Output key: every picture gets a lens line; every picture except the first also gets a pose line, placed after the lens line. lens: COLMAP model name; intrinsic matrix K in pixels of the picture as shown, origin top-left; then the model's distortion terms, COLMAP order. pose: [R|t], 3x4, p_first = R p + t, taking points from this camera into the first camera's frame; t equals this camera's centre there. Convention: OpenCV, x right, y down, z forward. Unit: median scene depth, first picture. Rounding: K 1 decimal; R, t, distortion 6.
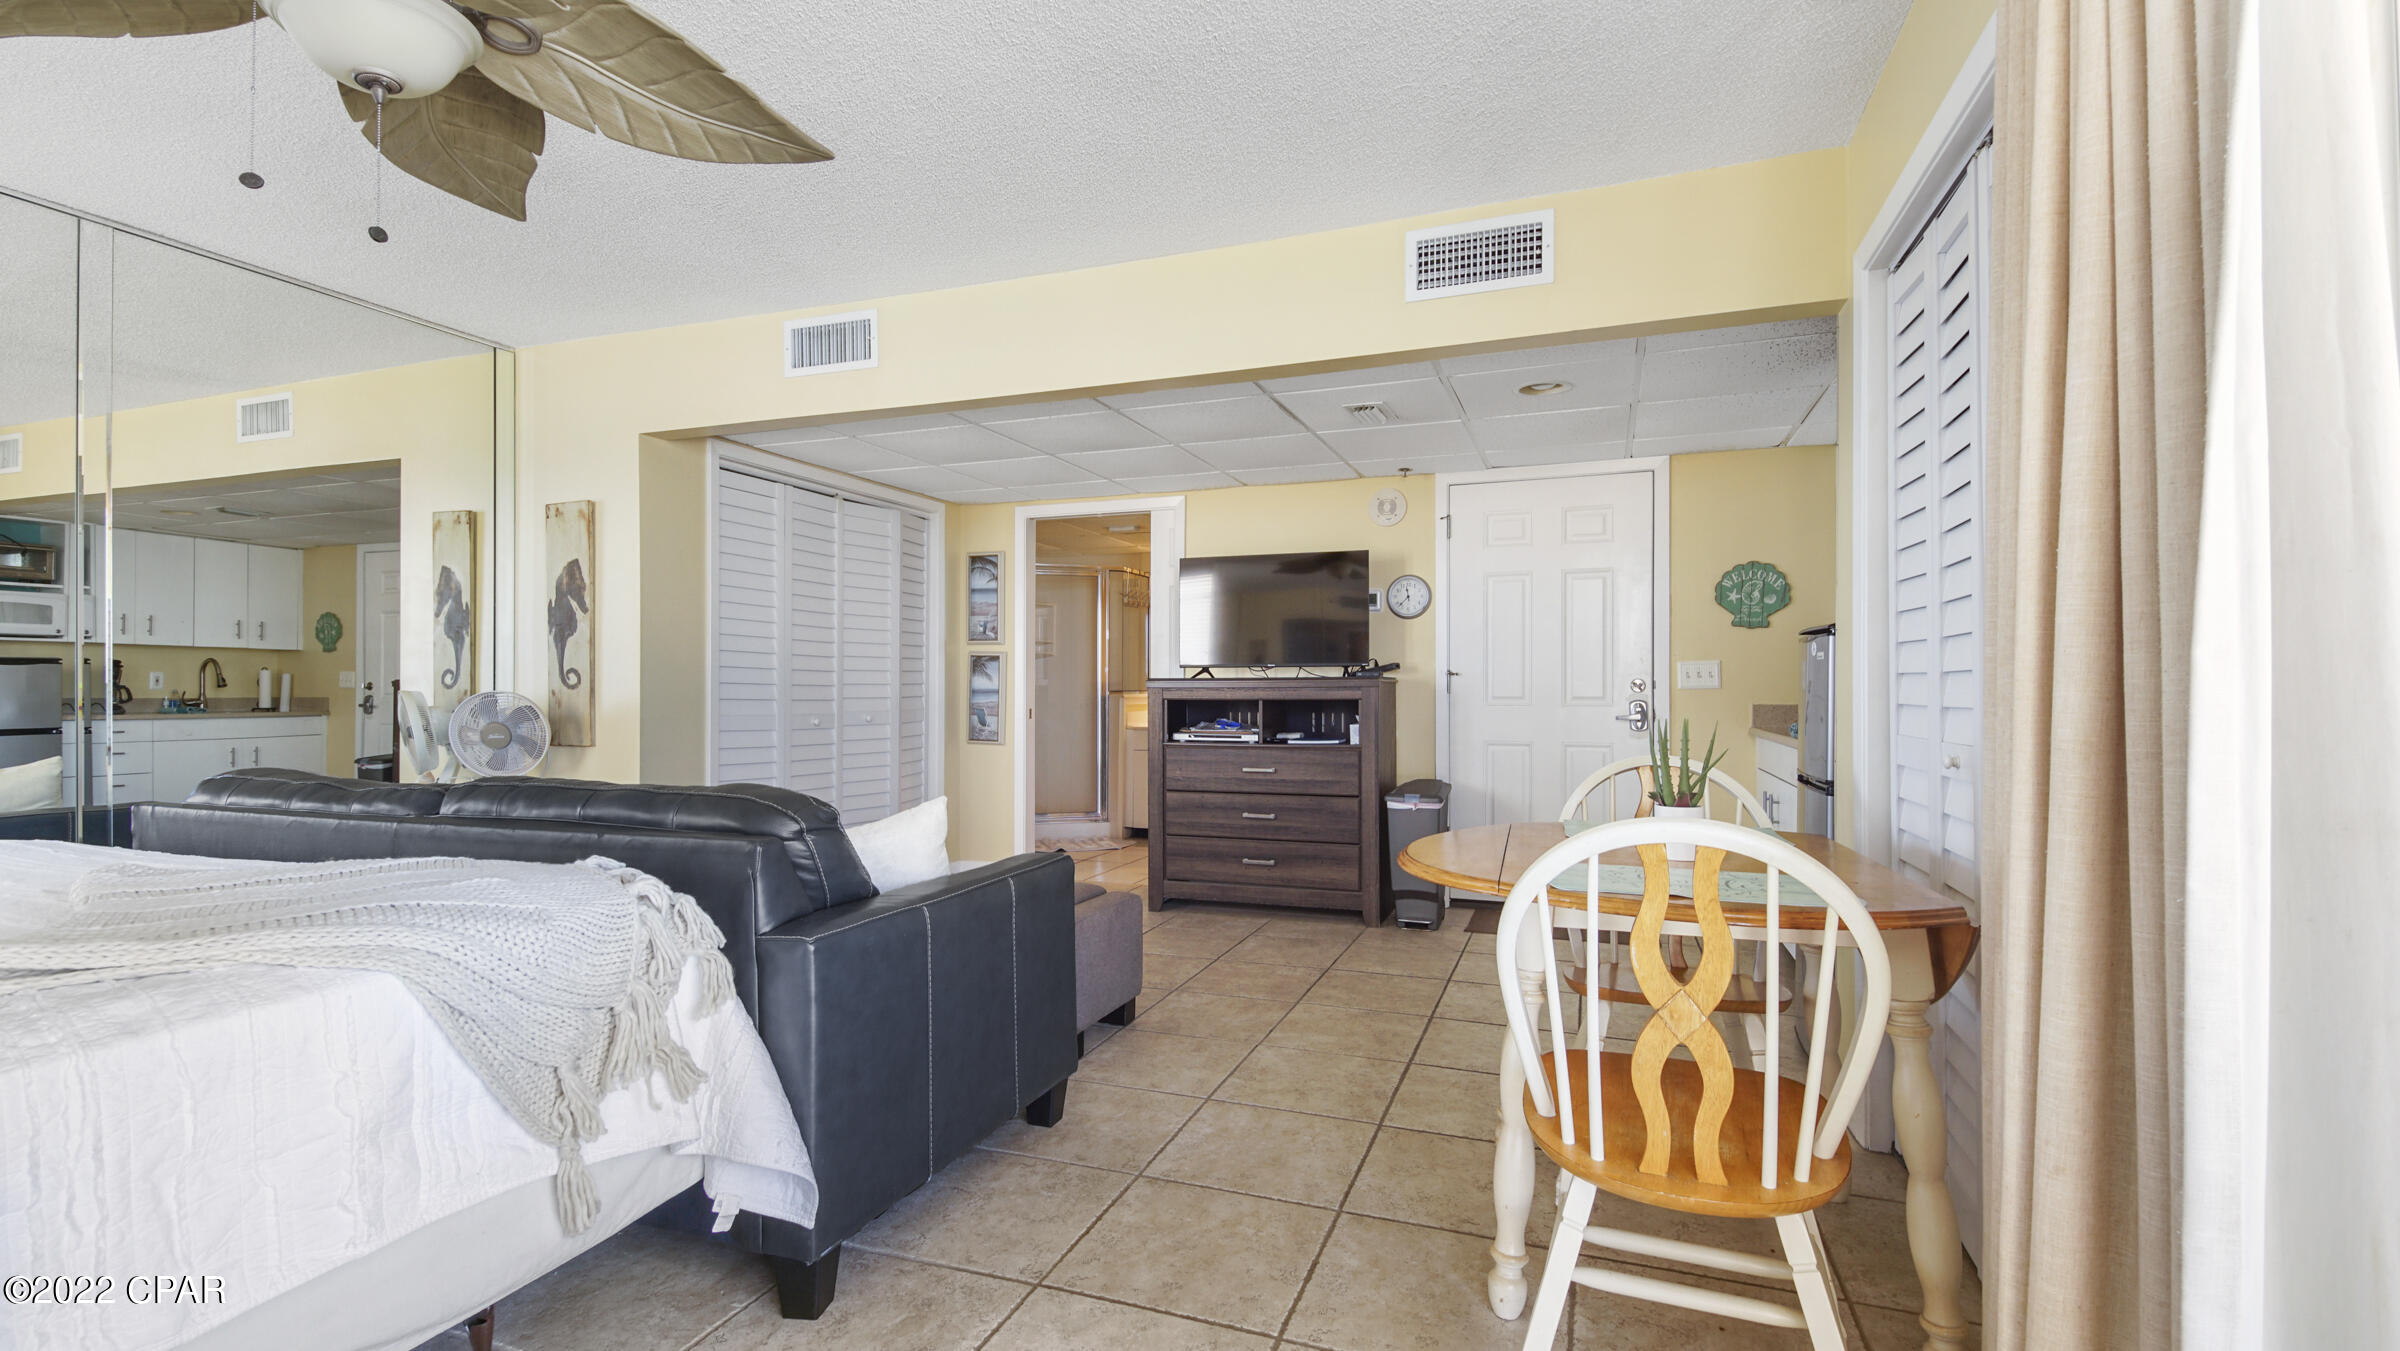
lens RADIAL K [[1038.8, 0, 1215.3], [0, 1038.8, 697.6], [0, 0, 1]] dist [0.033923, -0.000009]
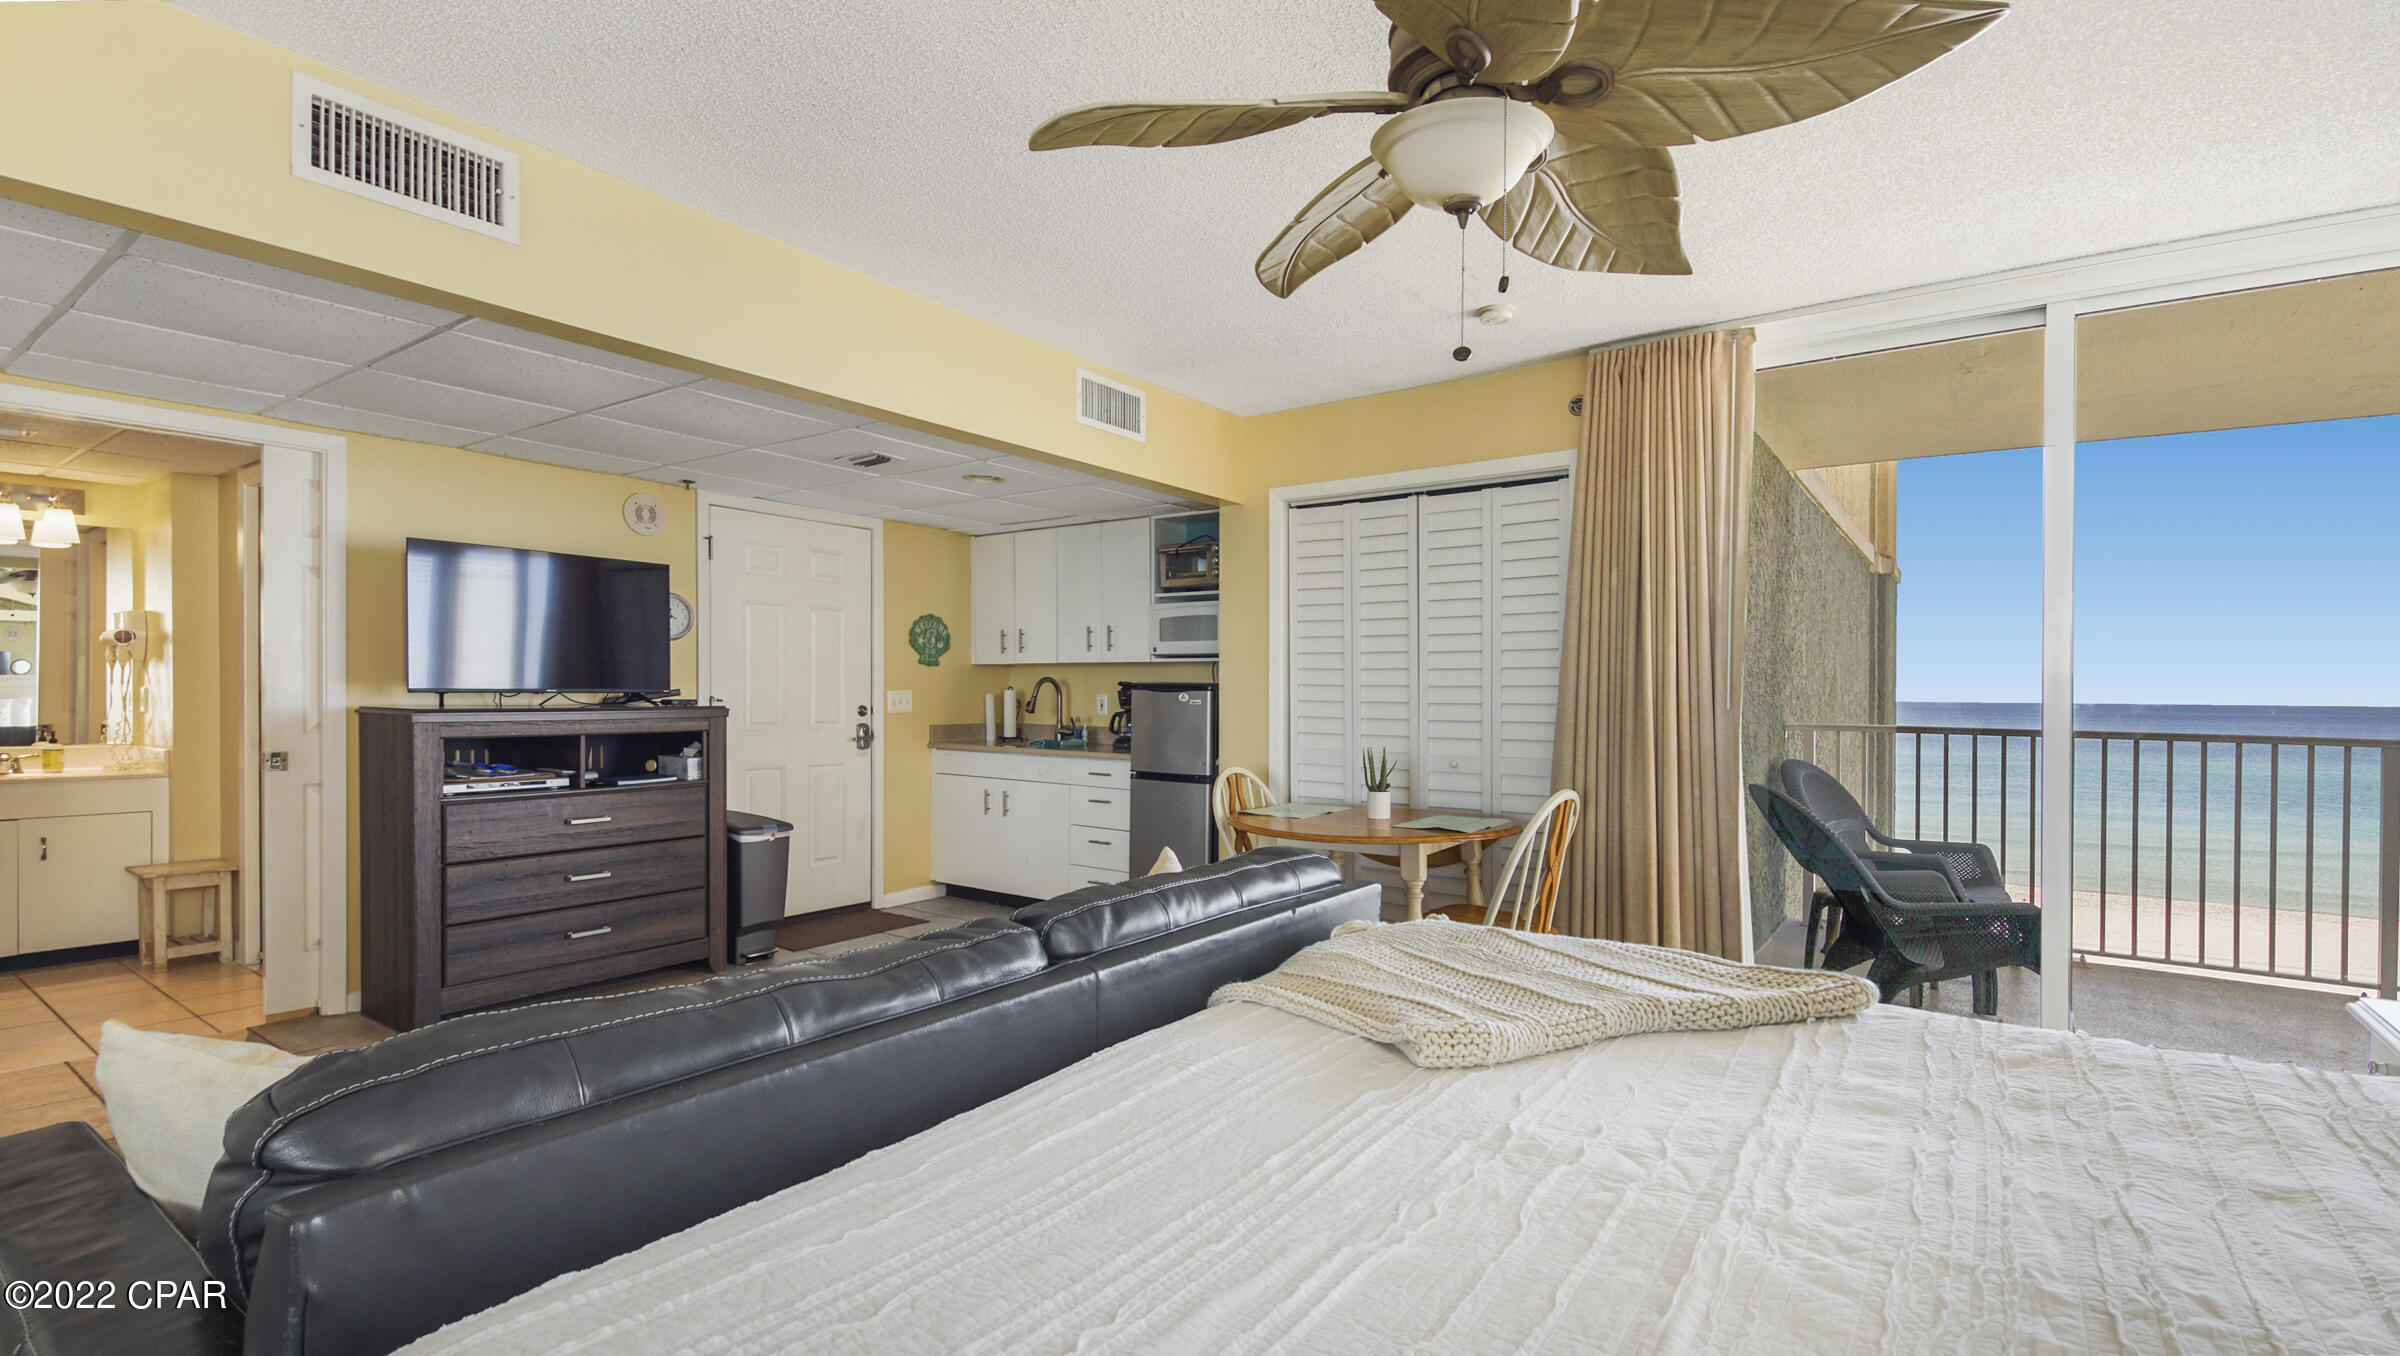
lens RADIAL K [[1066.1, 0, 1191.8], [0, 1066.1, 704.7], [0, 0, 1]] dist [0.004347, 0.000010]
pose [[0.268946, -0.010174, 0.963102, -0.616318], [-0.002354, 0.999934, 0.011220, -0.030873], [-0.963153, -0.005285, 0.268904, 0.305219]]
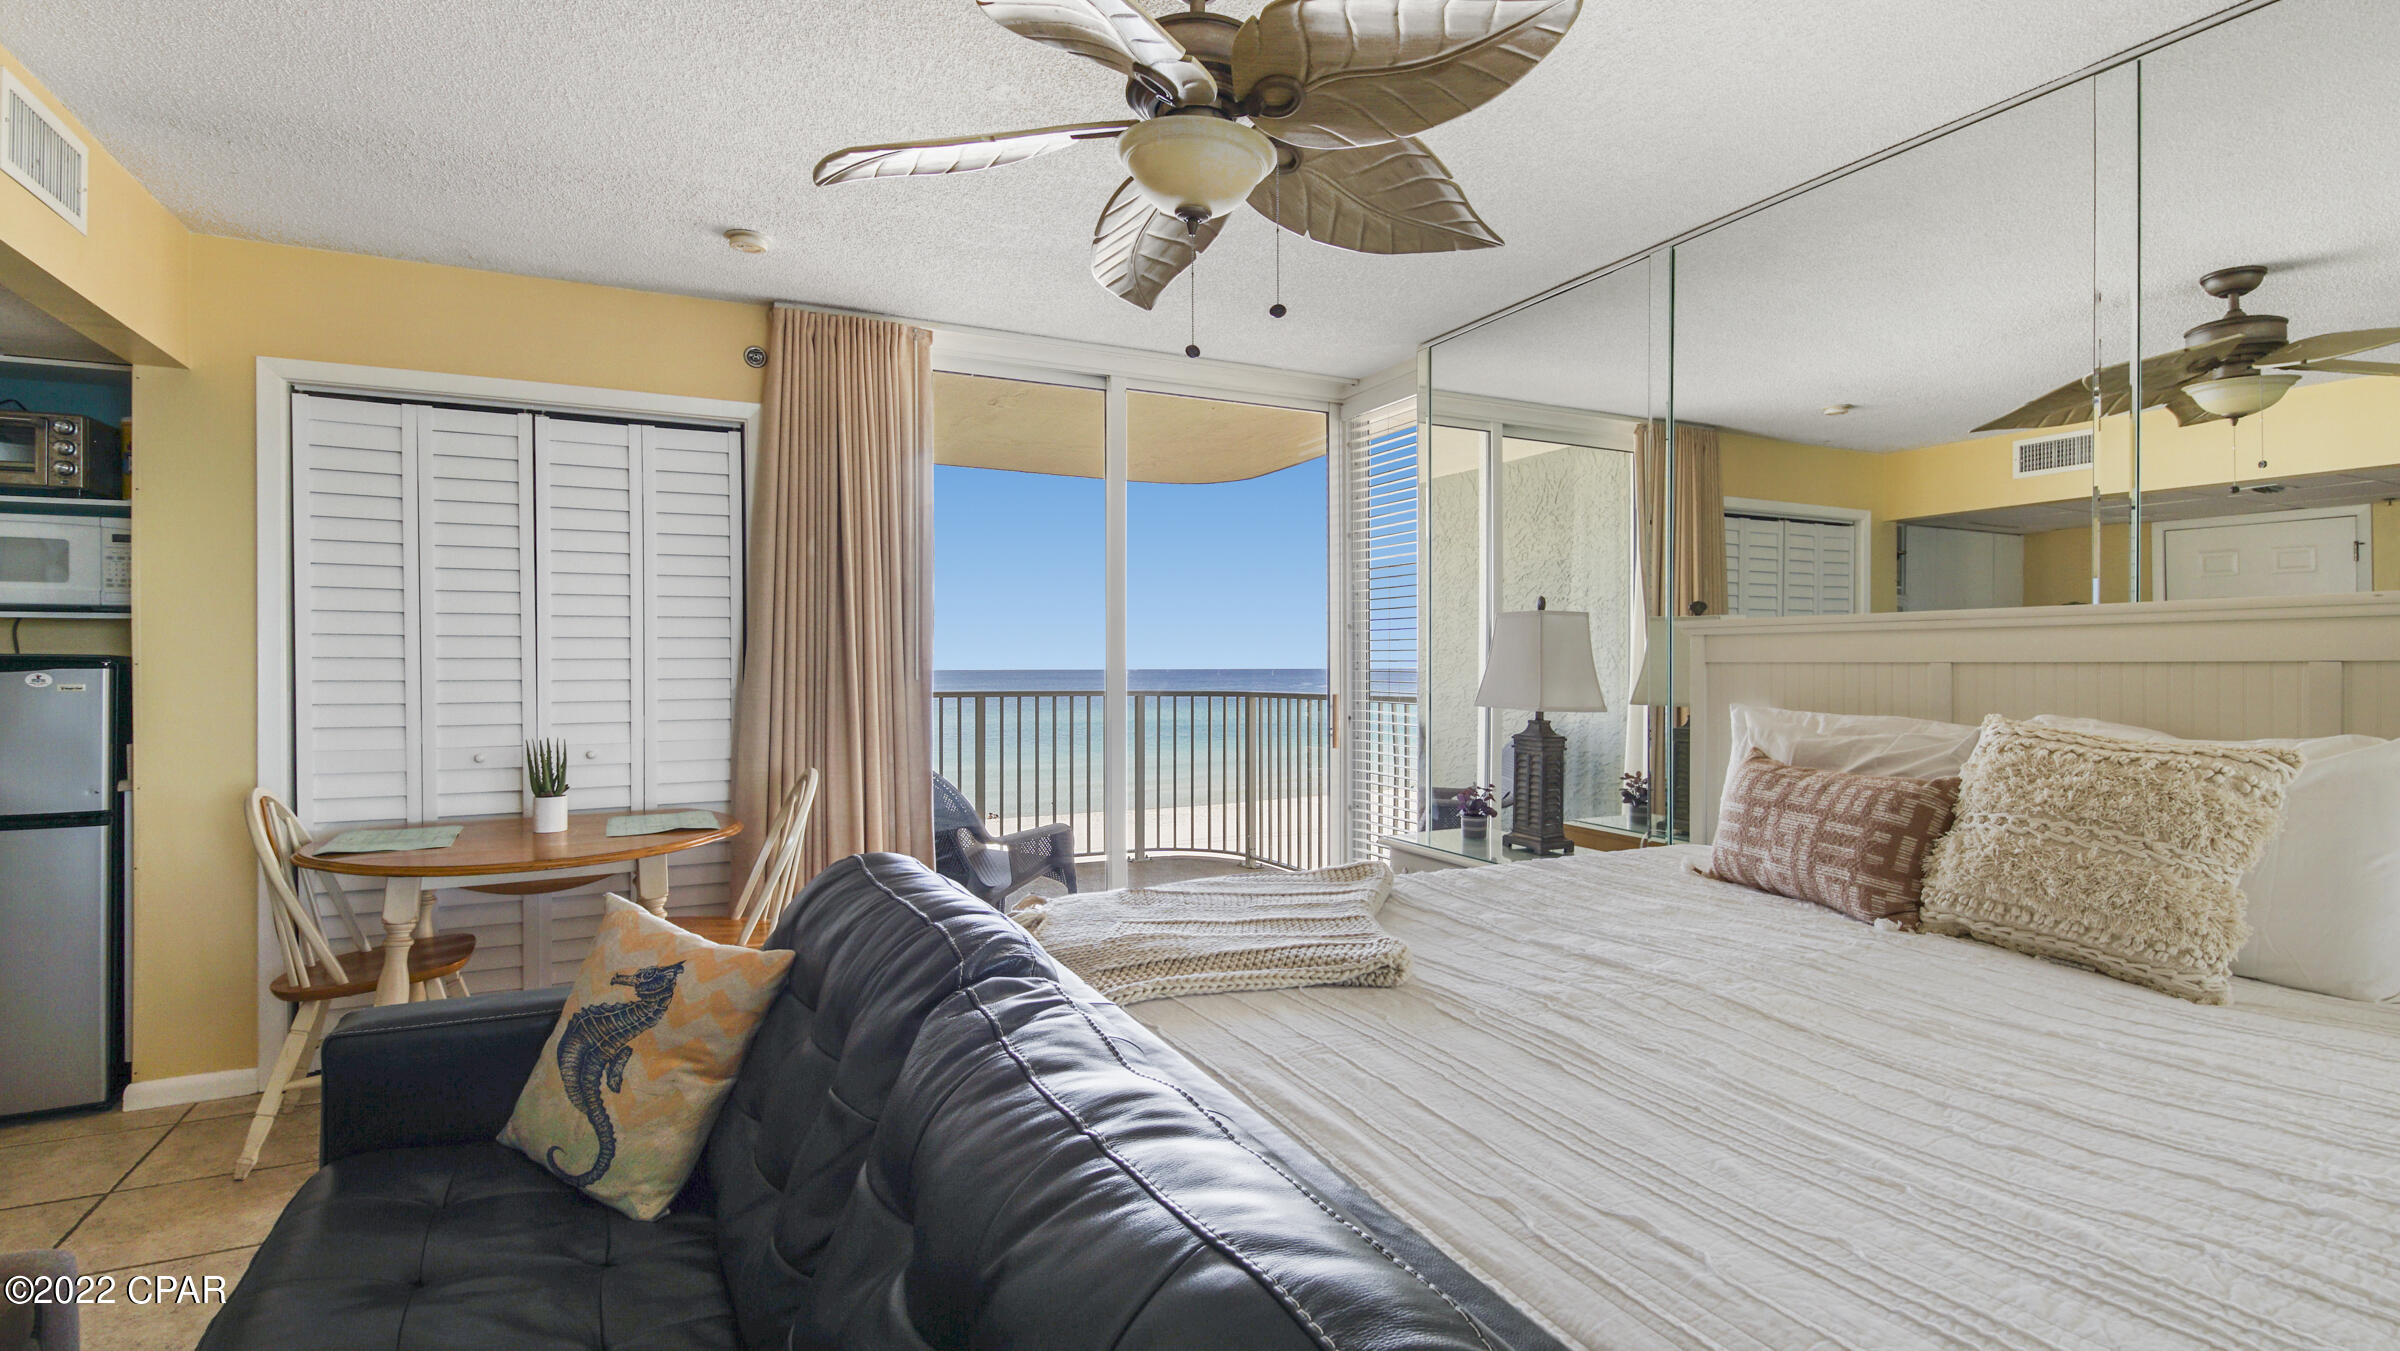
lens RADIAL K [[1122.3, 0, 1183.4], [0, 1122.3, 663.0], [0, 0, 1]] dist [0.019494, -0.015112]
pose [[-0.741756, 0.002785, 0.670664, -0.517143], [0.006236, 0.999977, 0.002744, -0.033473], [-0.670641, 0.006218, -0.741756, 0.614478]]
